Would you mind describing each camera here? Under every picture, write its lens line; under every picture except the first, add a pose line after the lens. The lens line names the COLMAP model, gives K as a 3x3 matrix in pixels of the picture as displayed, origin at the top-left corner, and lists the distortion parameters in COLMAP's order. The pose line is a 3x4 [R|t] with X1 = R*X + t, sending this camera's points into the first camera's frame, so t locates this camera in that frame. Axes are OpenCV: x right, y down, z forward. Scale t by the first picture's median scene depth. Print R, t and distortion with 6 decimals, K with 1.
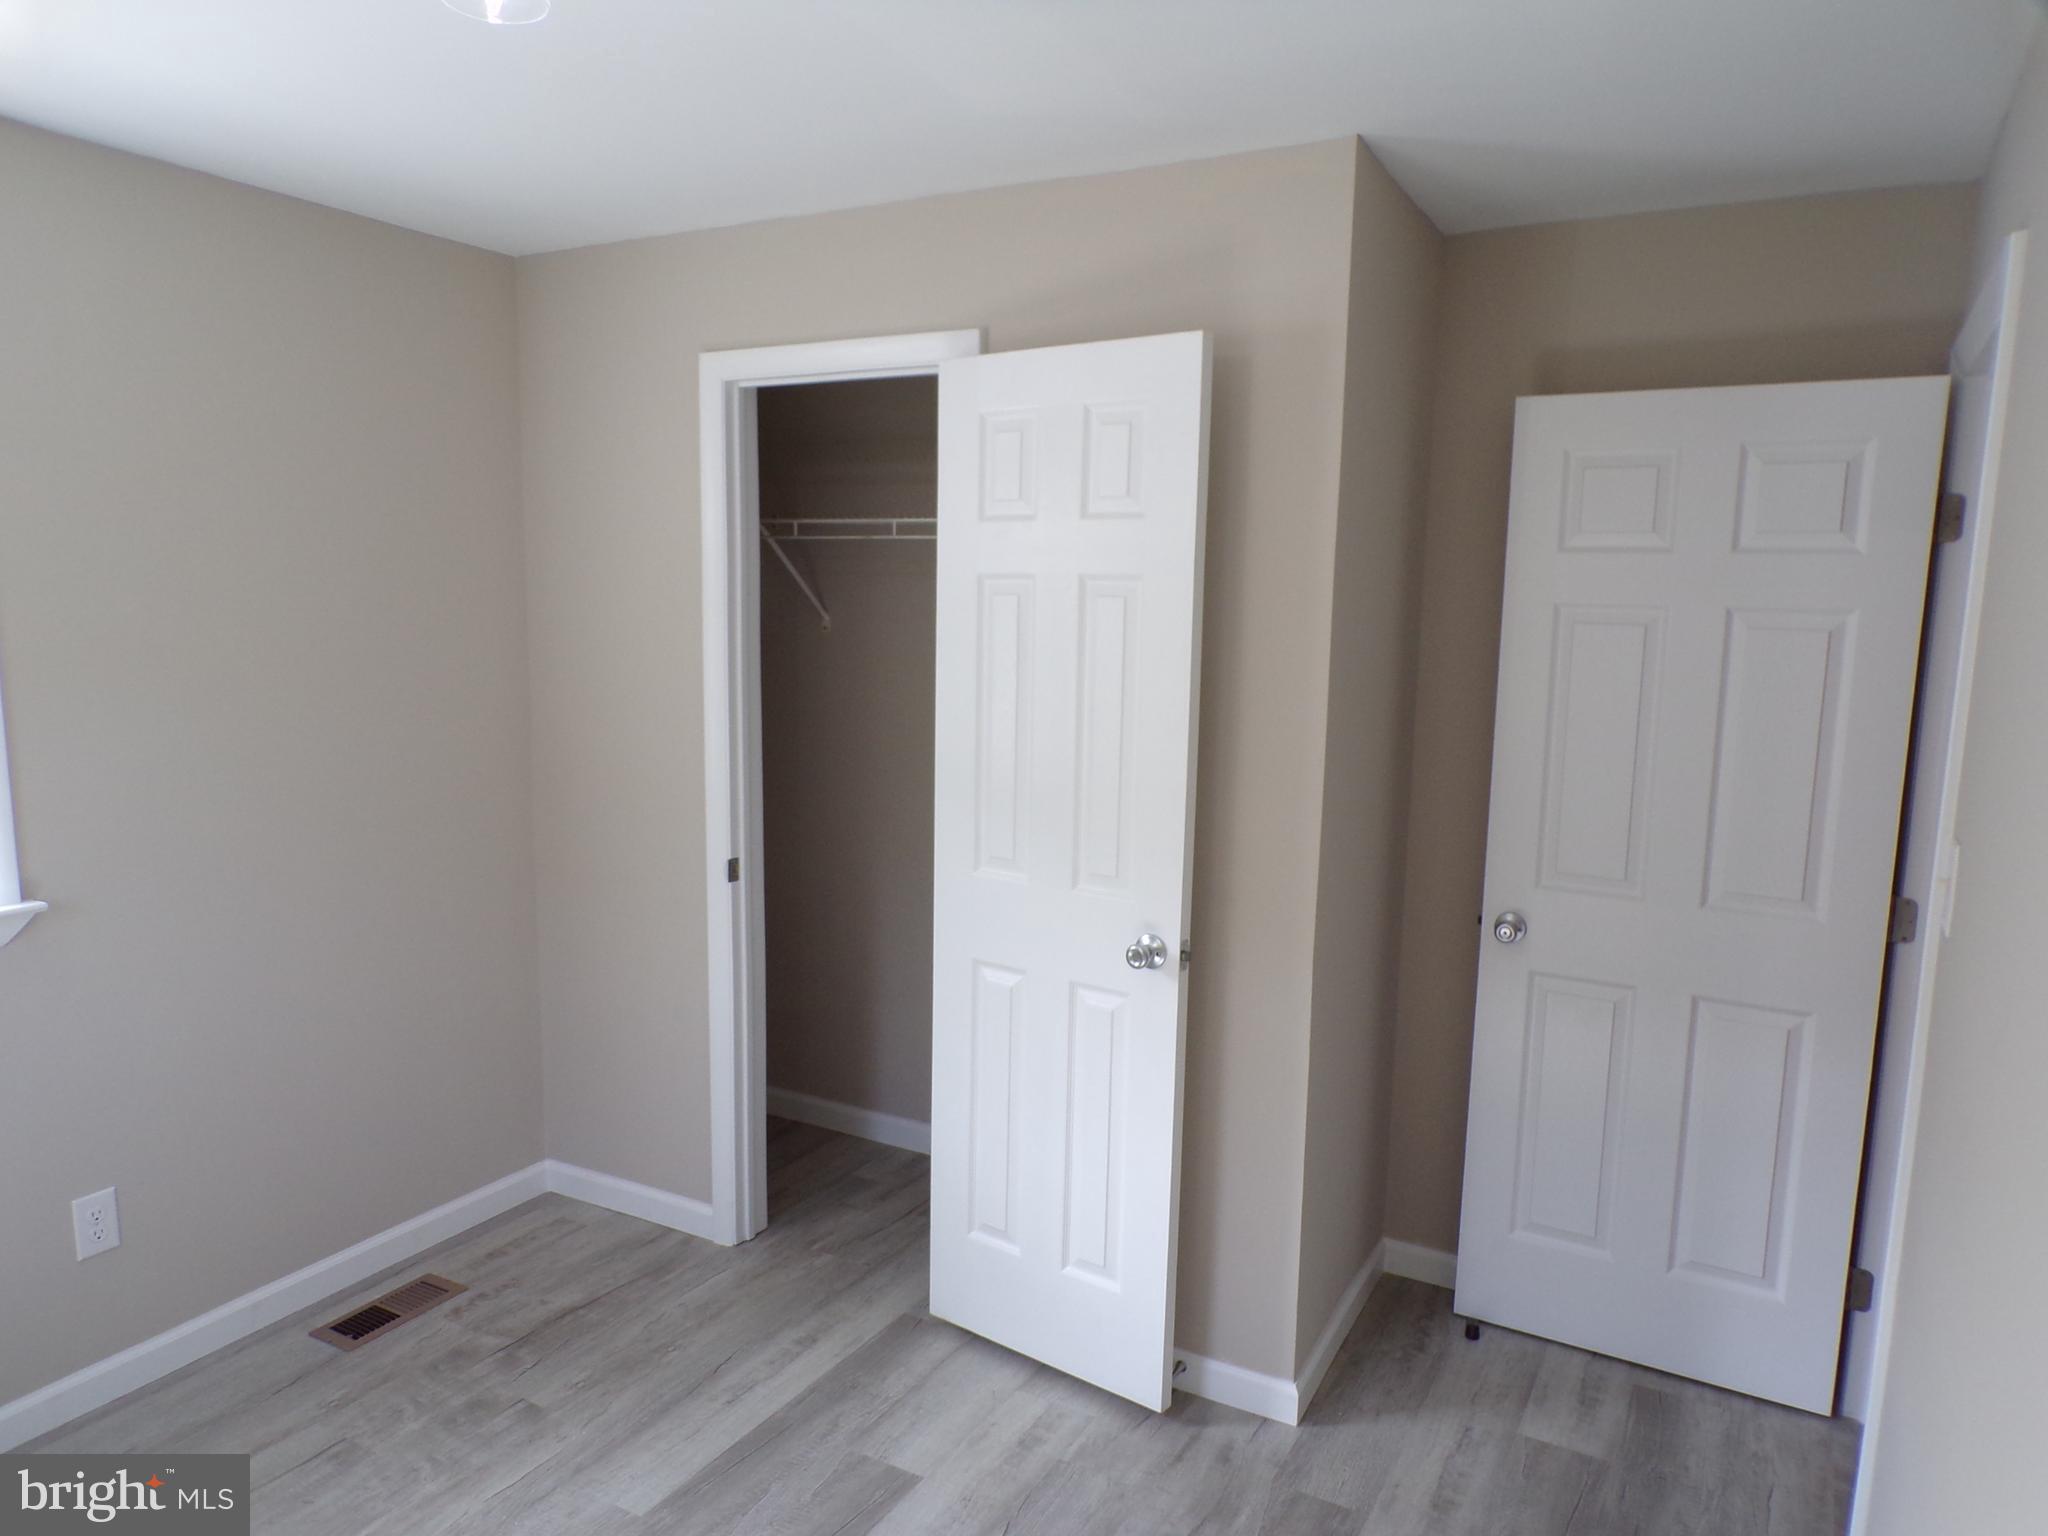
lens RADIAL K [[1399.5, 0, 1024.2], [0, 1399.5, 772.7], [0, 0, 1]] dist [0.008826, -0.001871]
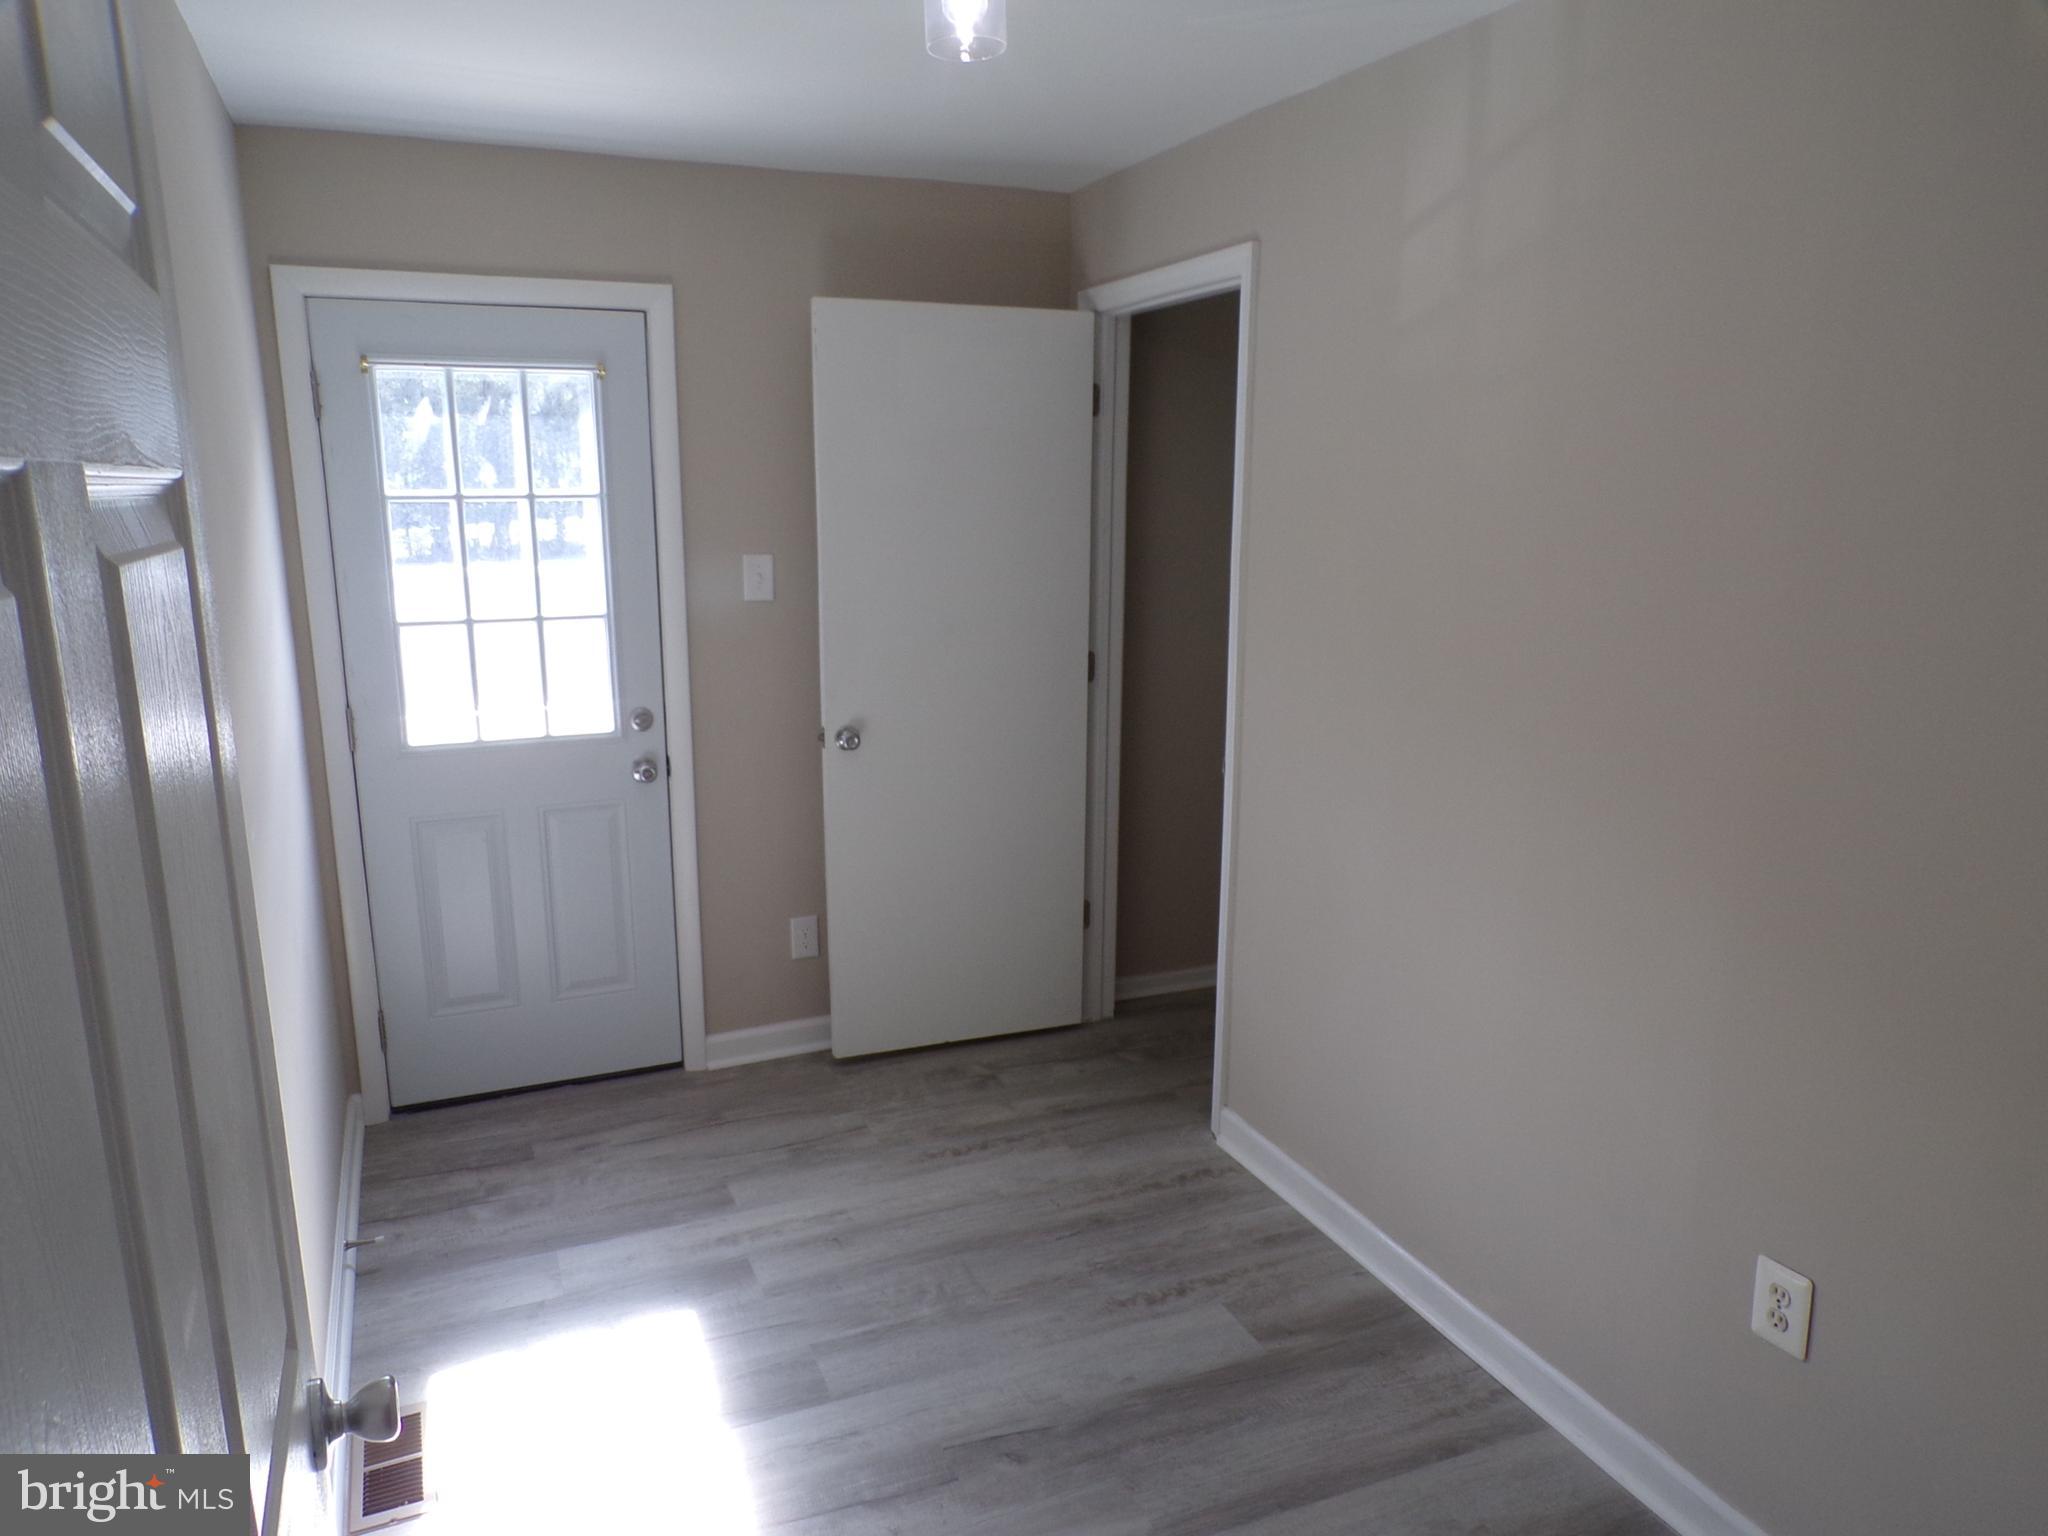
lens RADIAL K [[1399.5, 0, 1025.0], [0, 1399.5, 768.6], [0, 0, 1]] dist [0.008826, -0.001871]
pose [[0.814122, 0.106660, -0.570815, 0.205084], [-0.078598, 0.994181, 0.073669, -0.014385], [0.575350, -0.015110, 0.817768, 0.088191]]
